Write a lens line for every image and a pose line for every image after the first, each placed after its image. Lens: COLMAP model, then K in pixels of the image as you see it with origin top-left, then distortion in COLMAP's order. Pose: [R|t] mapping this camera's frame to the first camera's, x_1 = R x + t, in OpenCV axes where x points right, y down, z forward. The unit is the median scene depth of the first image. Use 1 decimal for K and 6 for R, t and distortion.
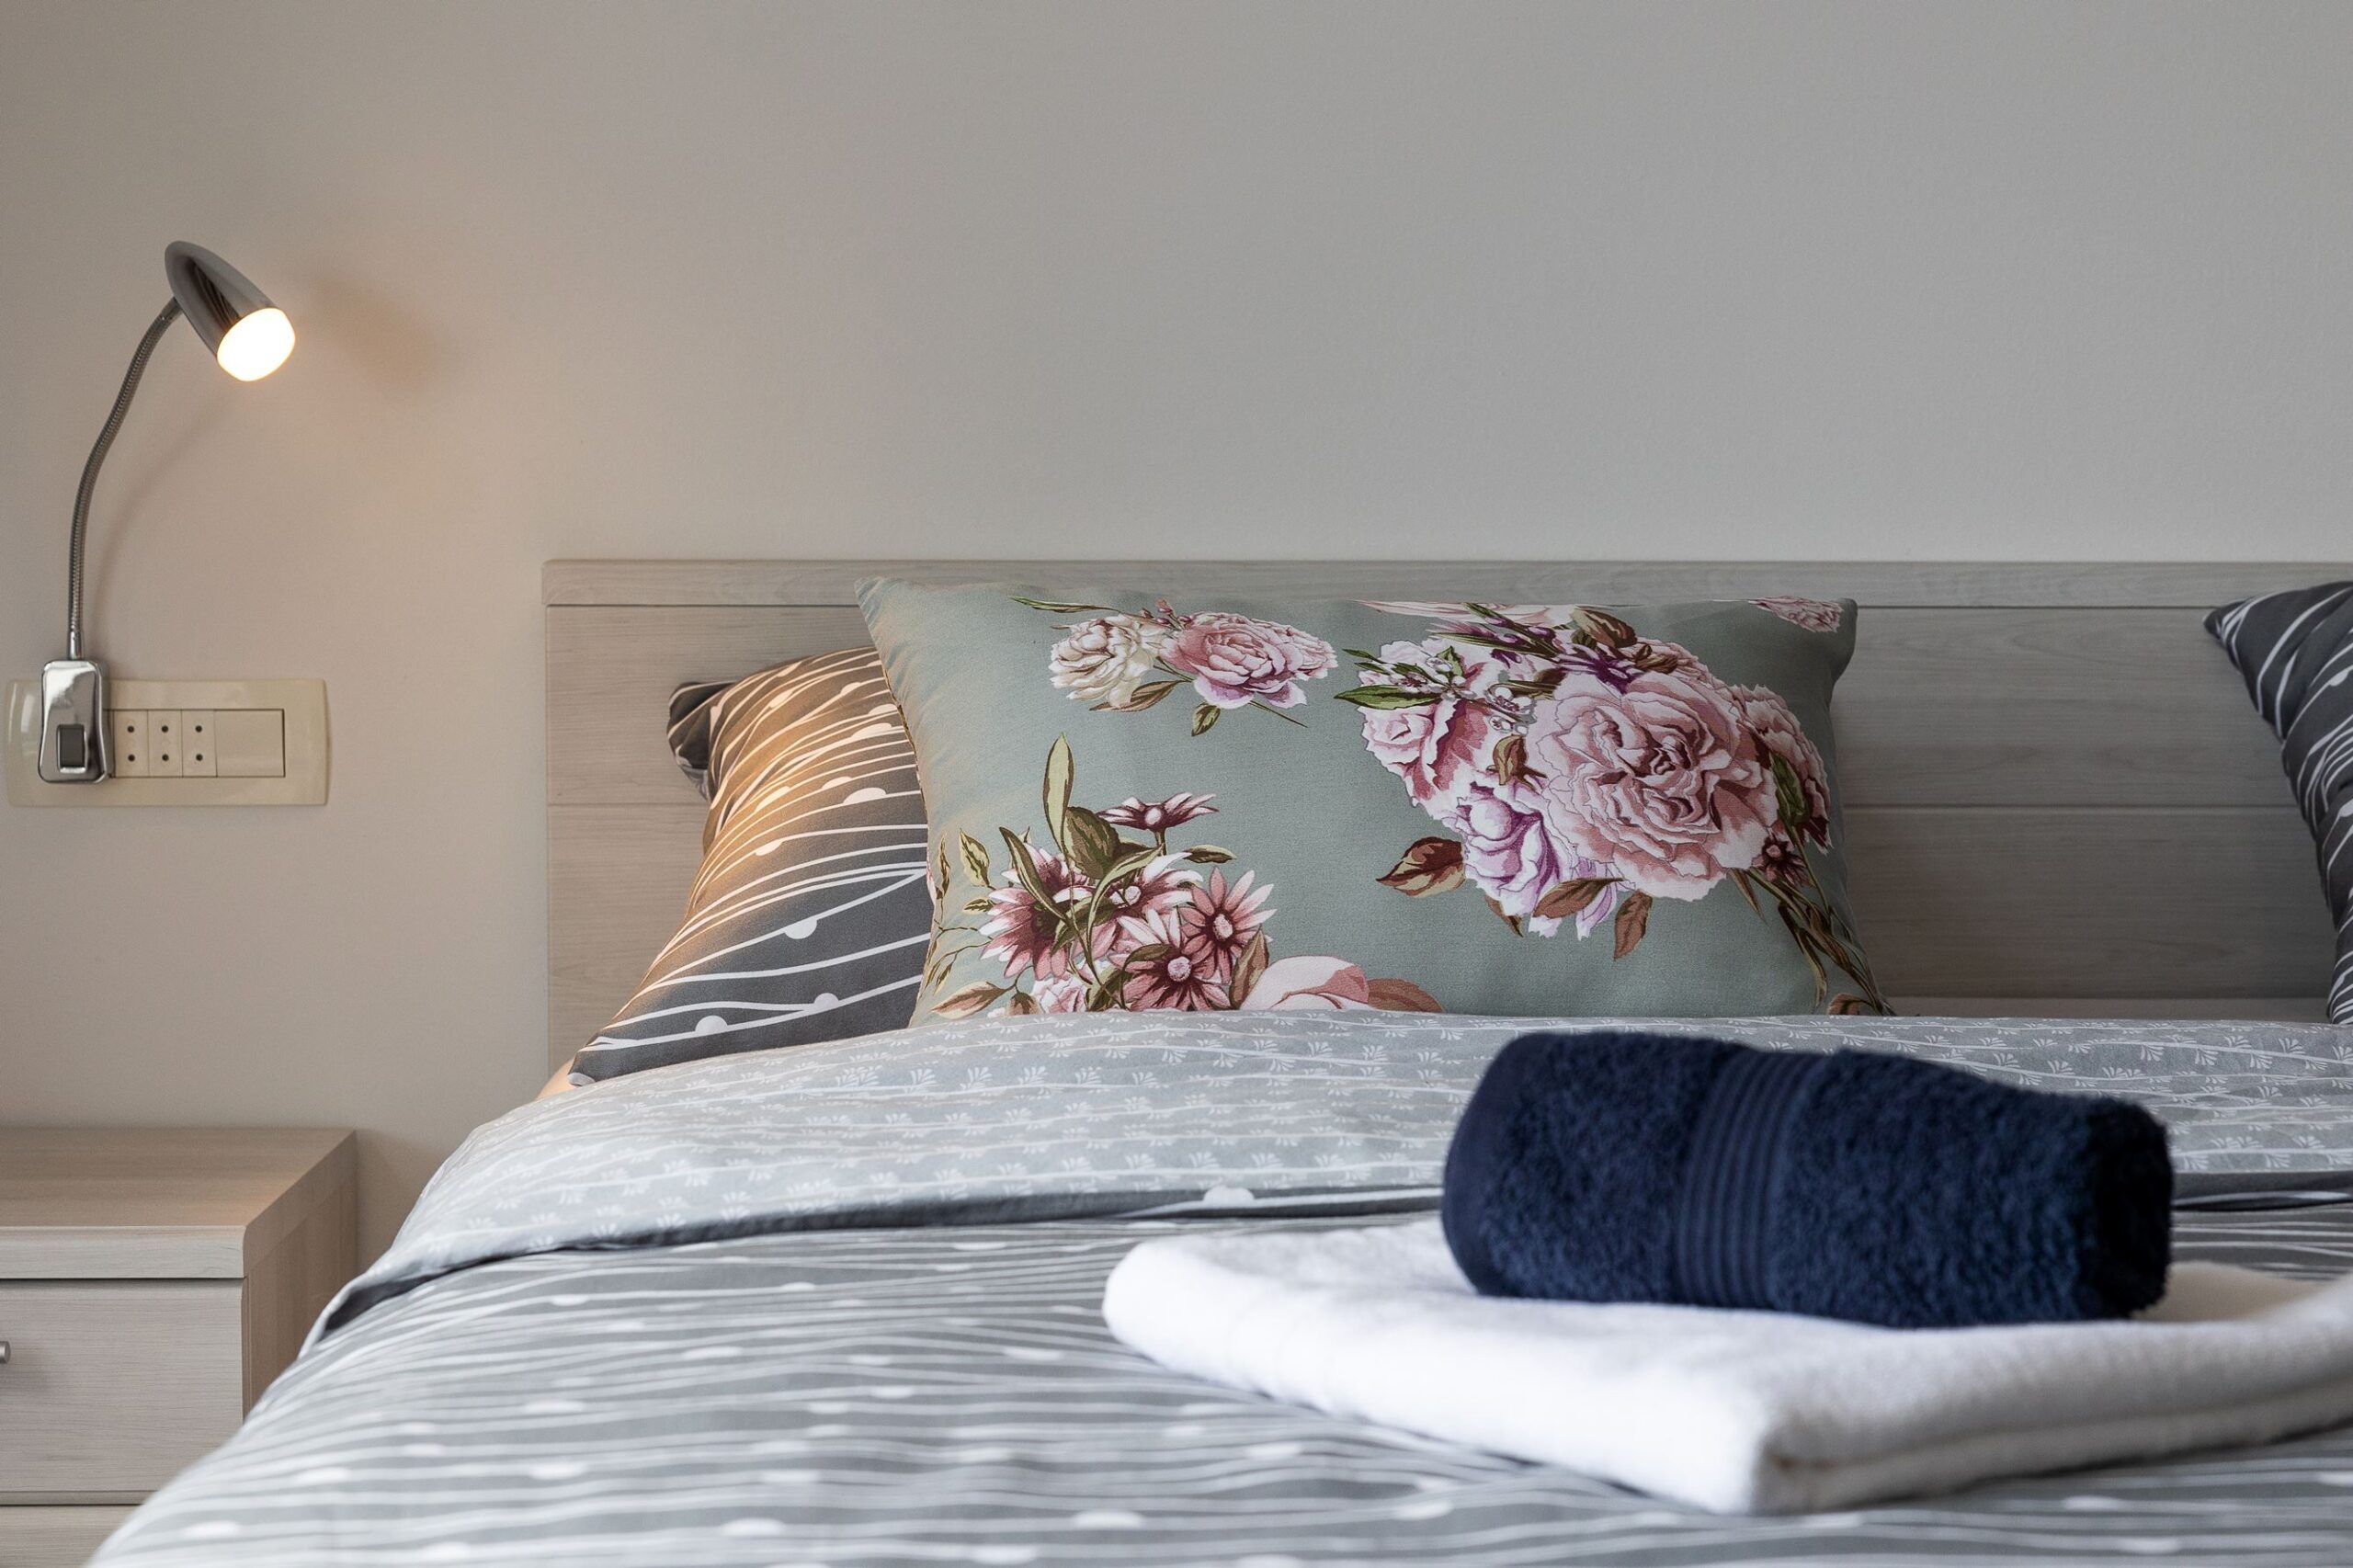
lens RADIAL K [[4605.0, 0, 1176.5], [0, 4605.0, 784.0], [0, 0, 1]] dist [0.020743, -0.057332]
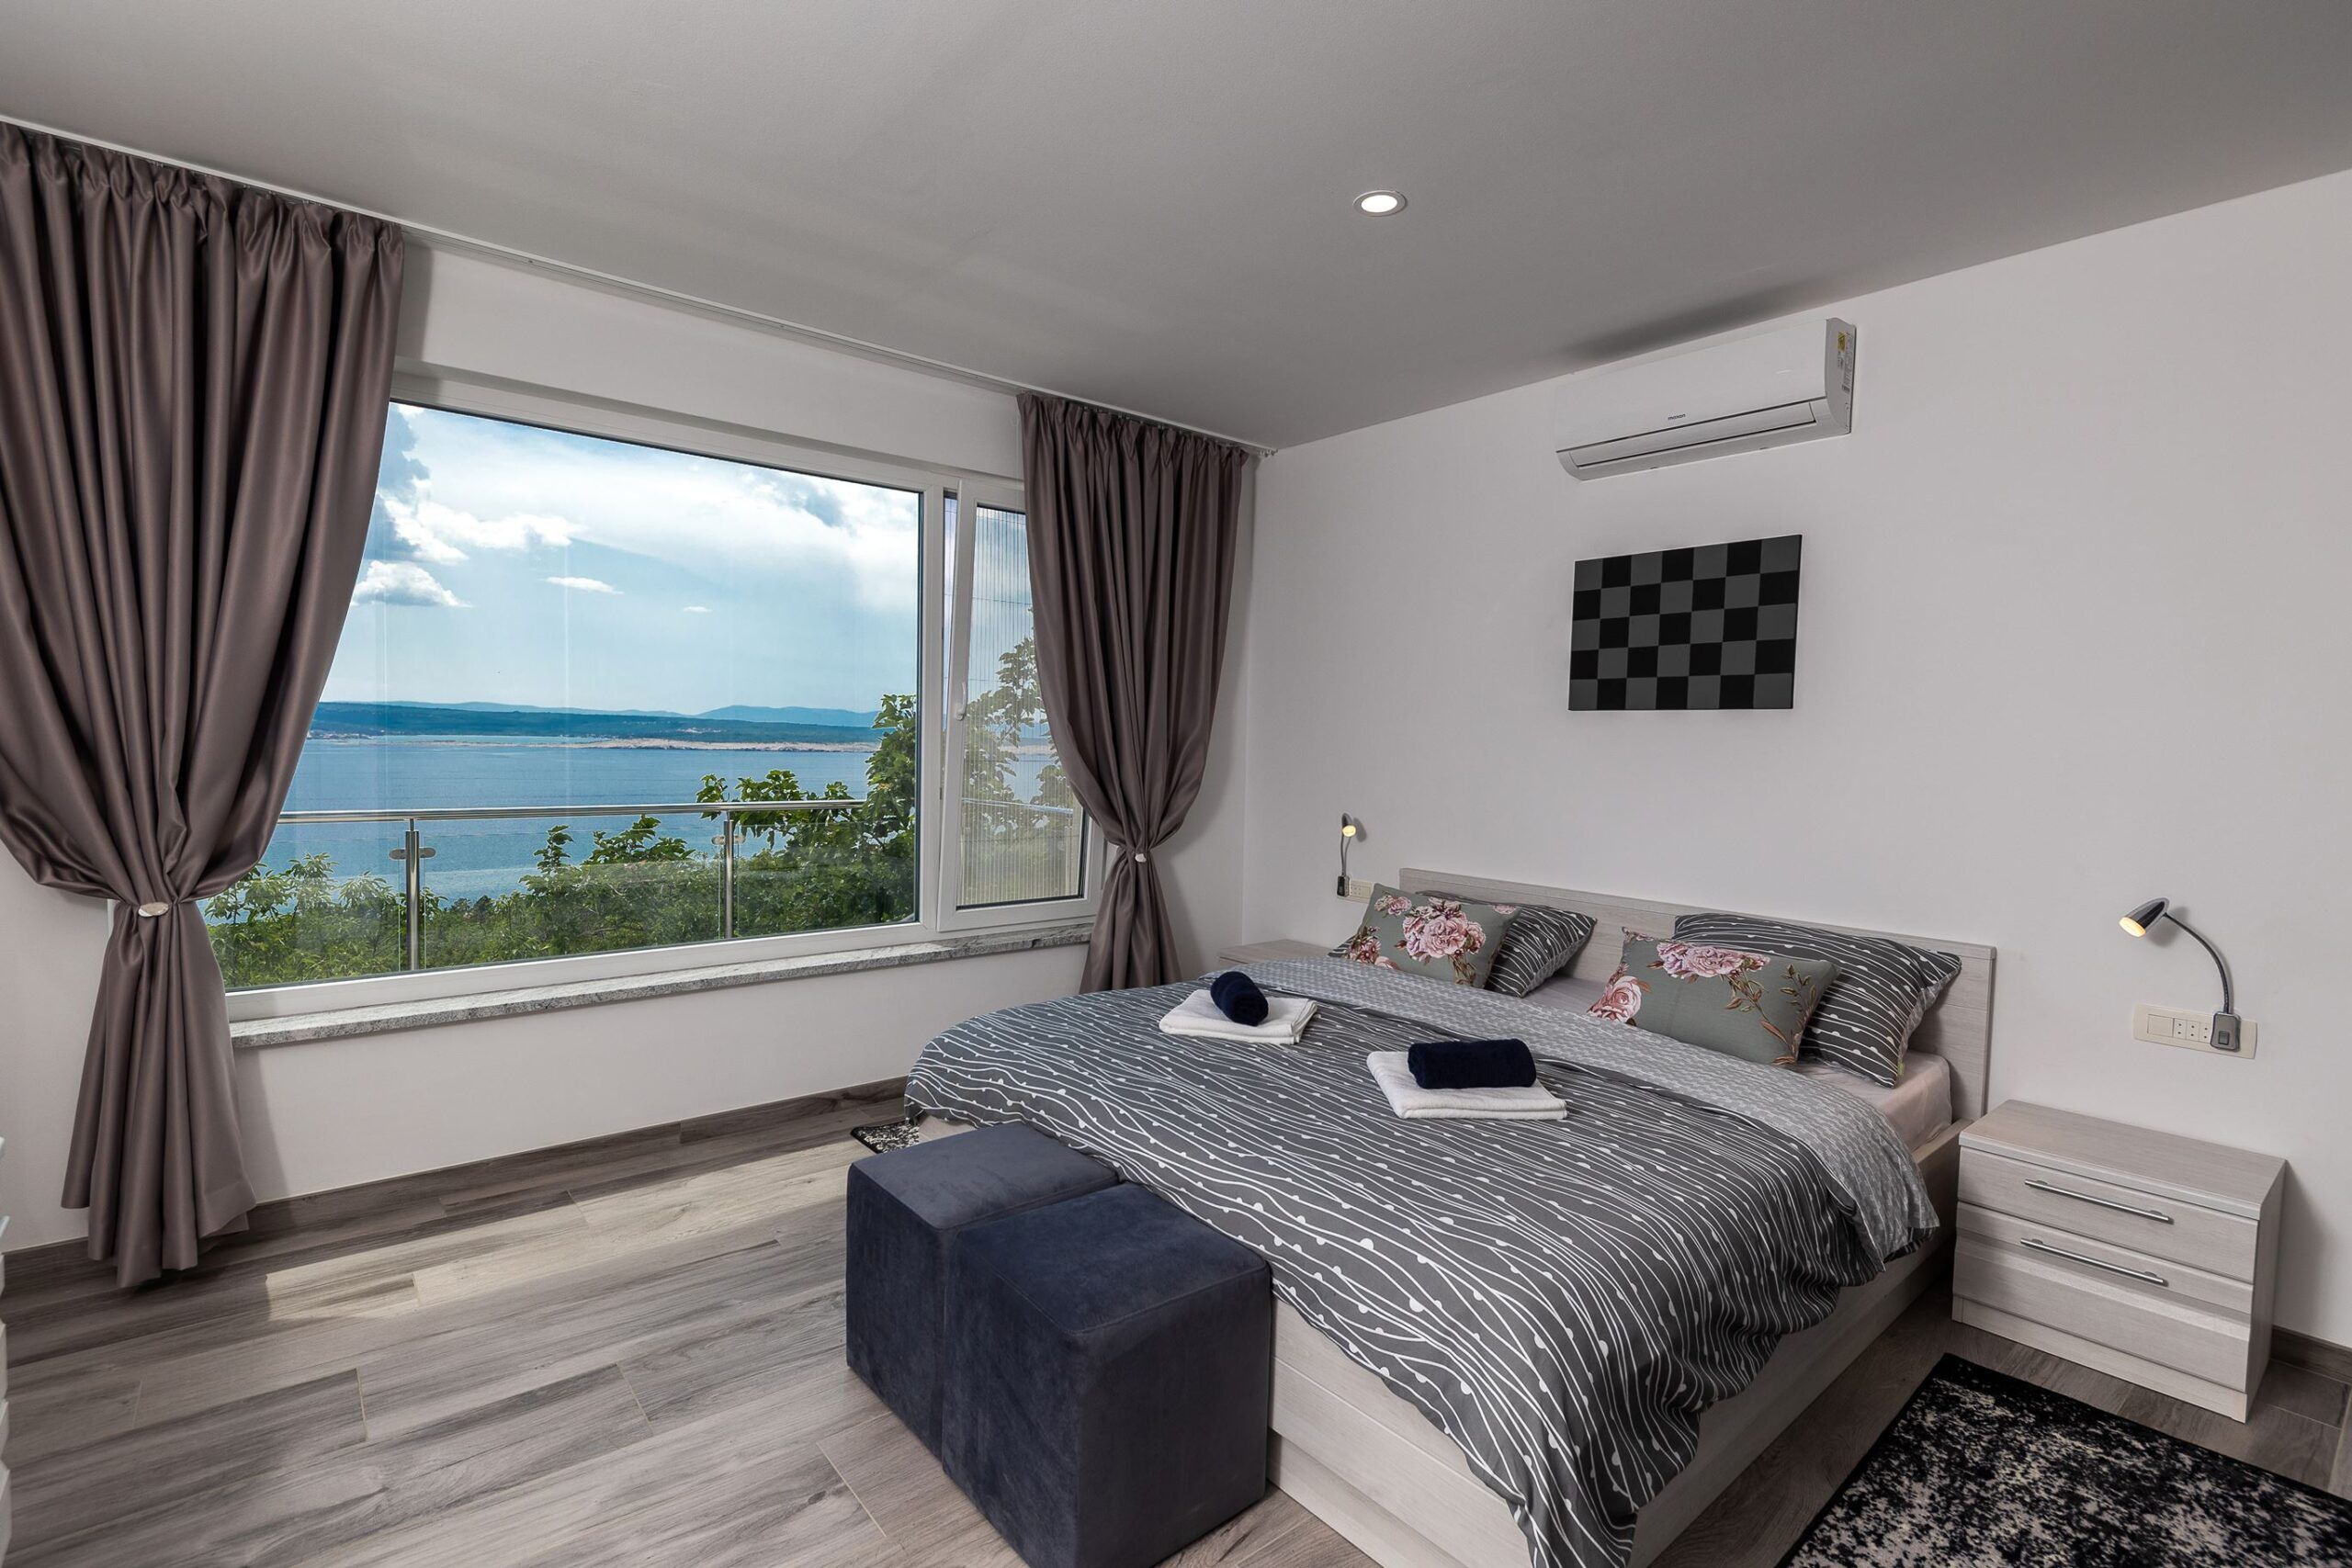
lens RADIAL K [[1096.9, 0, 1186.6], [0, 1096.9, 782.4], [0, 0, 1]] dist [0.004406, 0.000243]
pose [[0.634937, 0.046268, -0.771177, 0.964657], [-0.078354, 0.996915, -0.004699, -0.164195], [0.768580, 0.063409, 0.636603, -0.146824]]
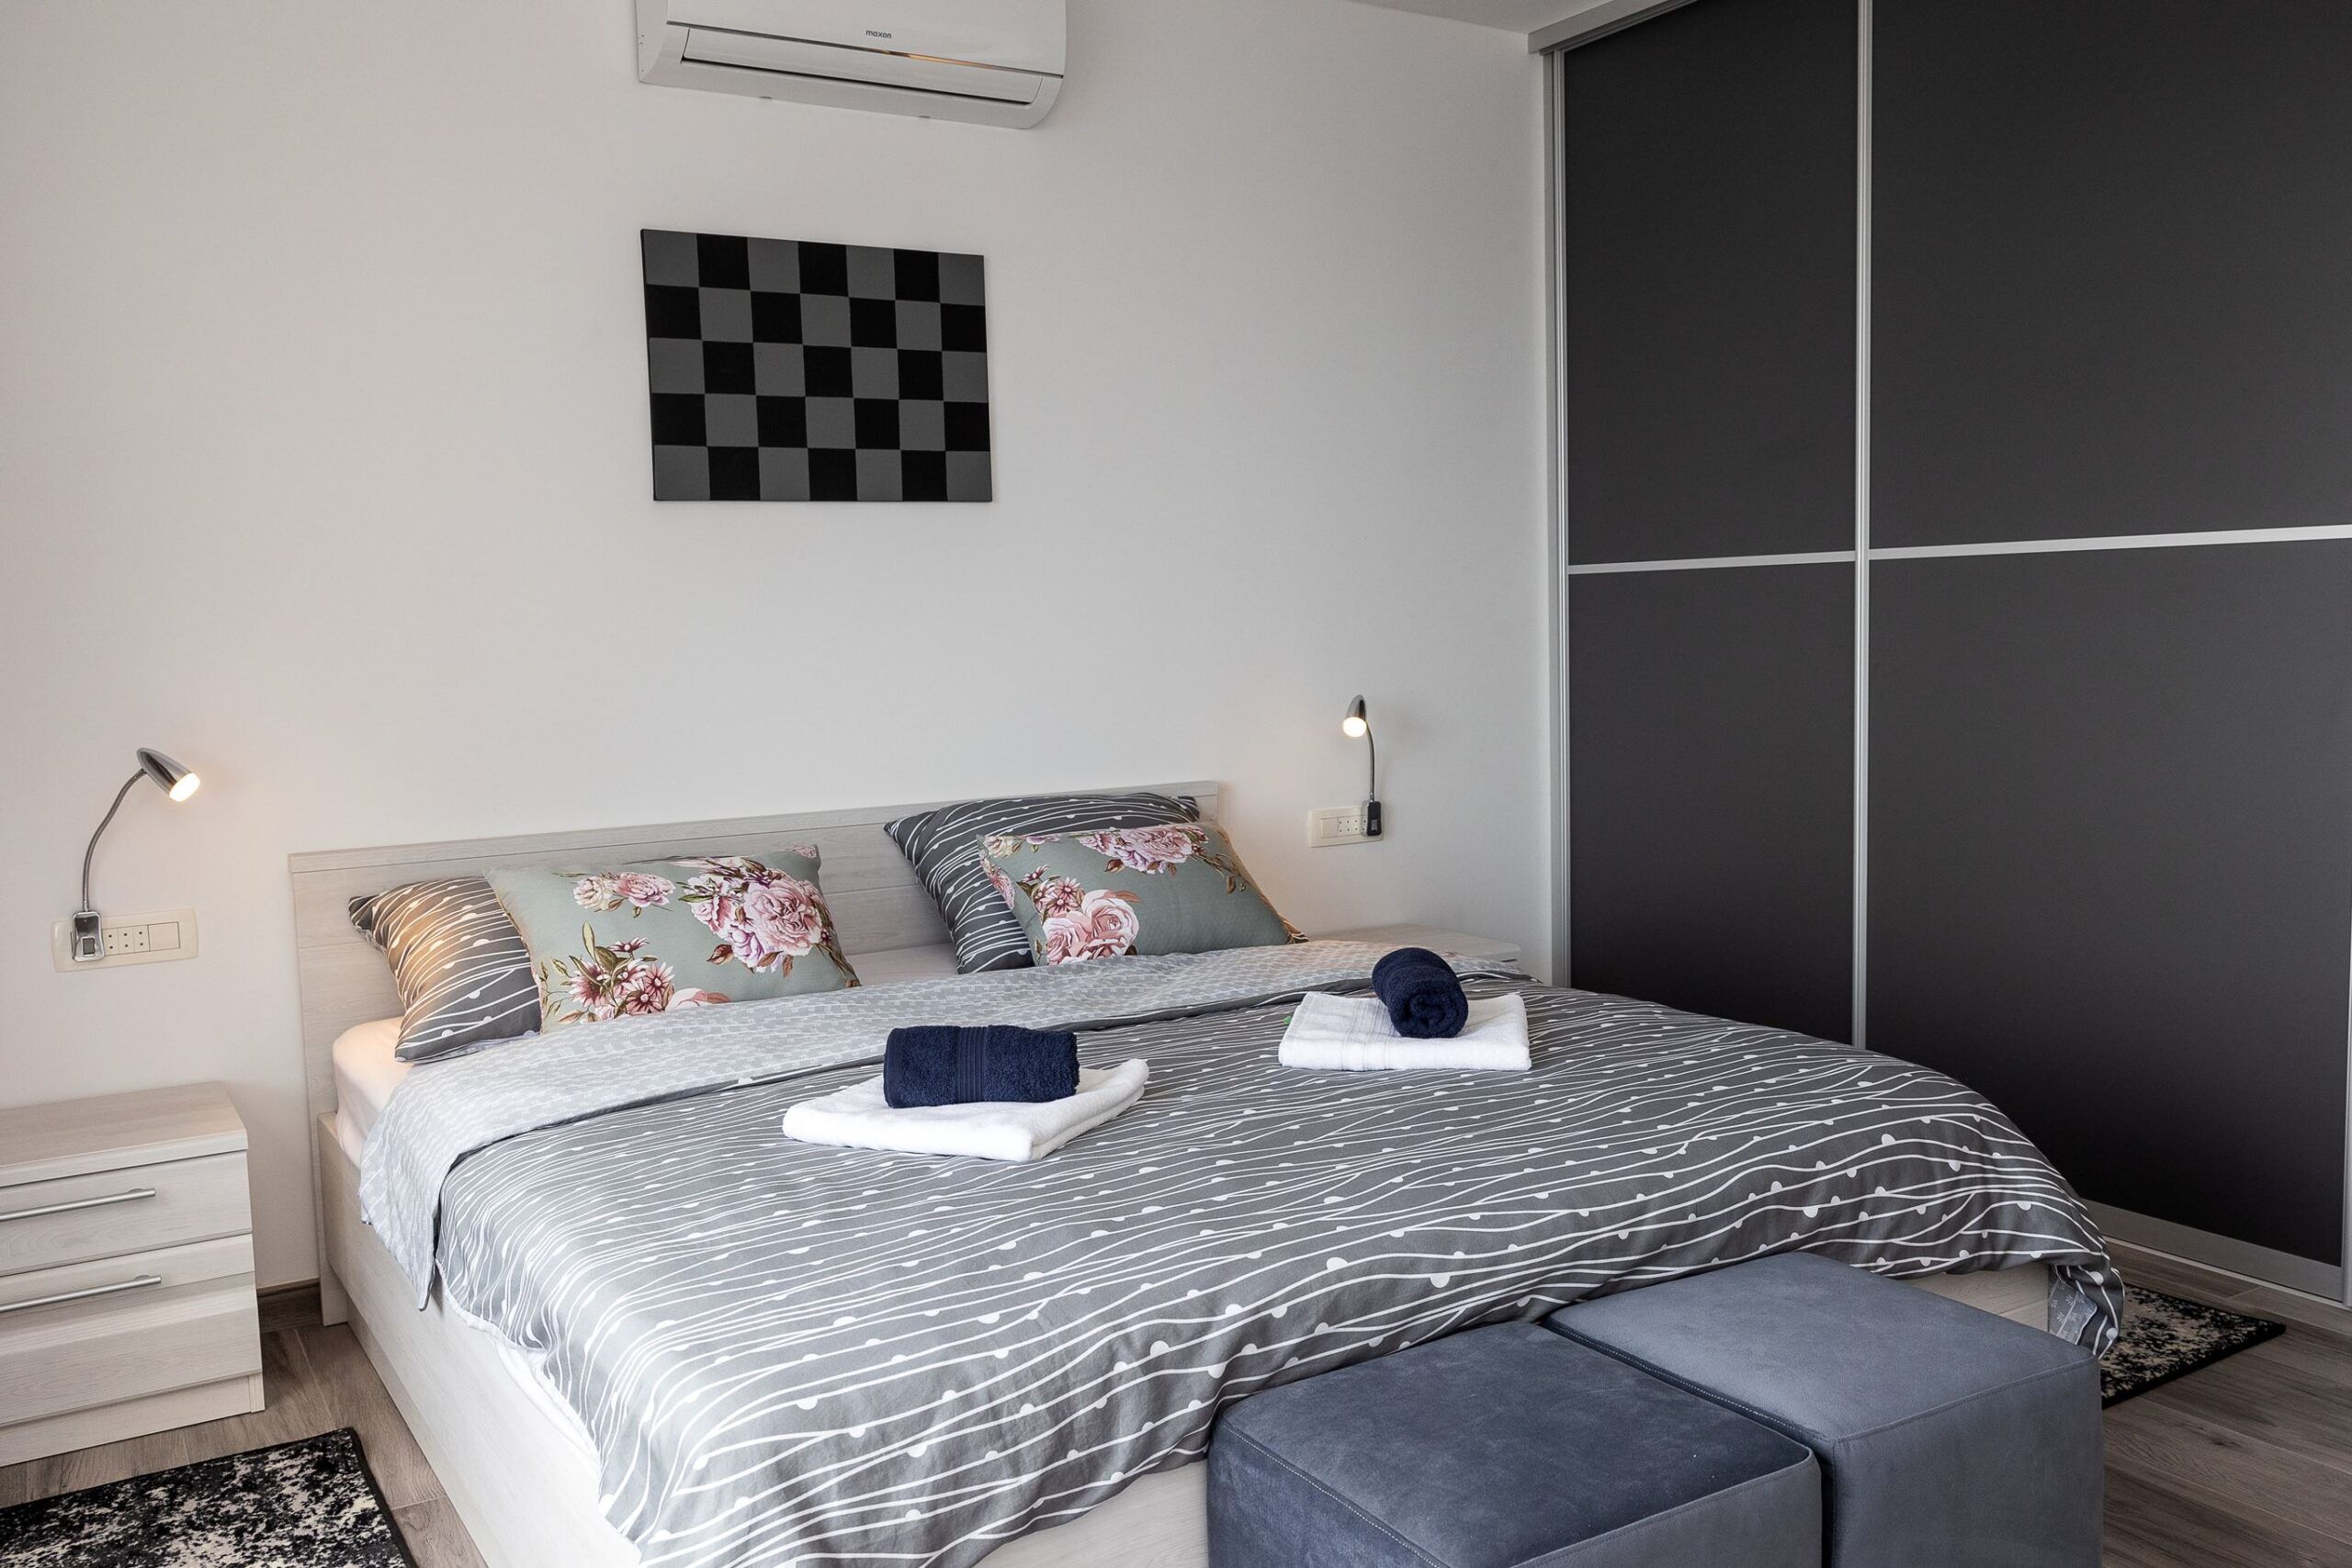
lens RADIAL K [[1914.4, 0, 1176.0], [0, 1914.4, 784.0], [0, 0, 1]] dist [-0.010744, 0.002402]
pose [[0.860543, -0.069136, 0.504664, -0.314616], [0.065202, 0.997547, 0.025477, -0.106045], [-0.505188, 0.010981, 0.862940, -0.244609]]
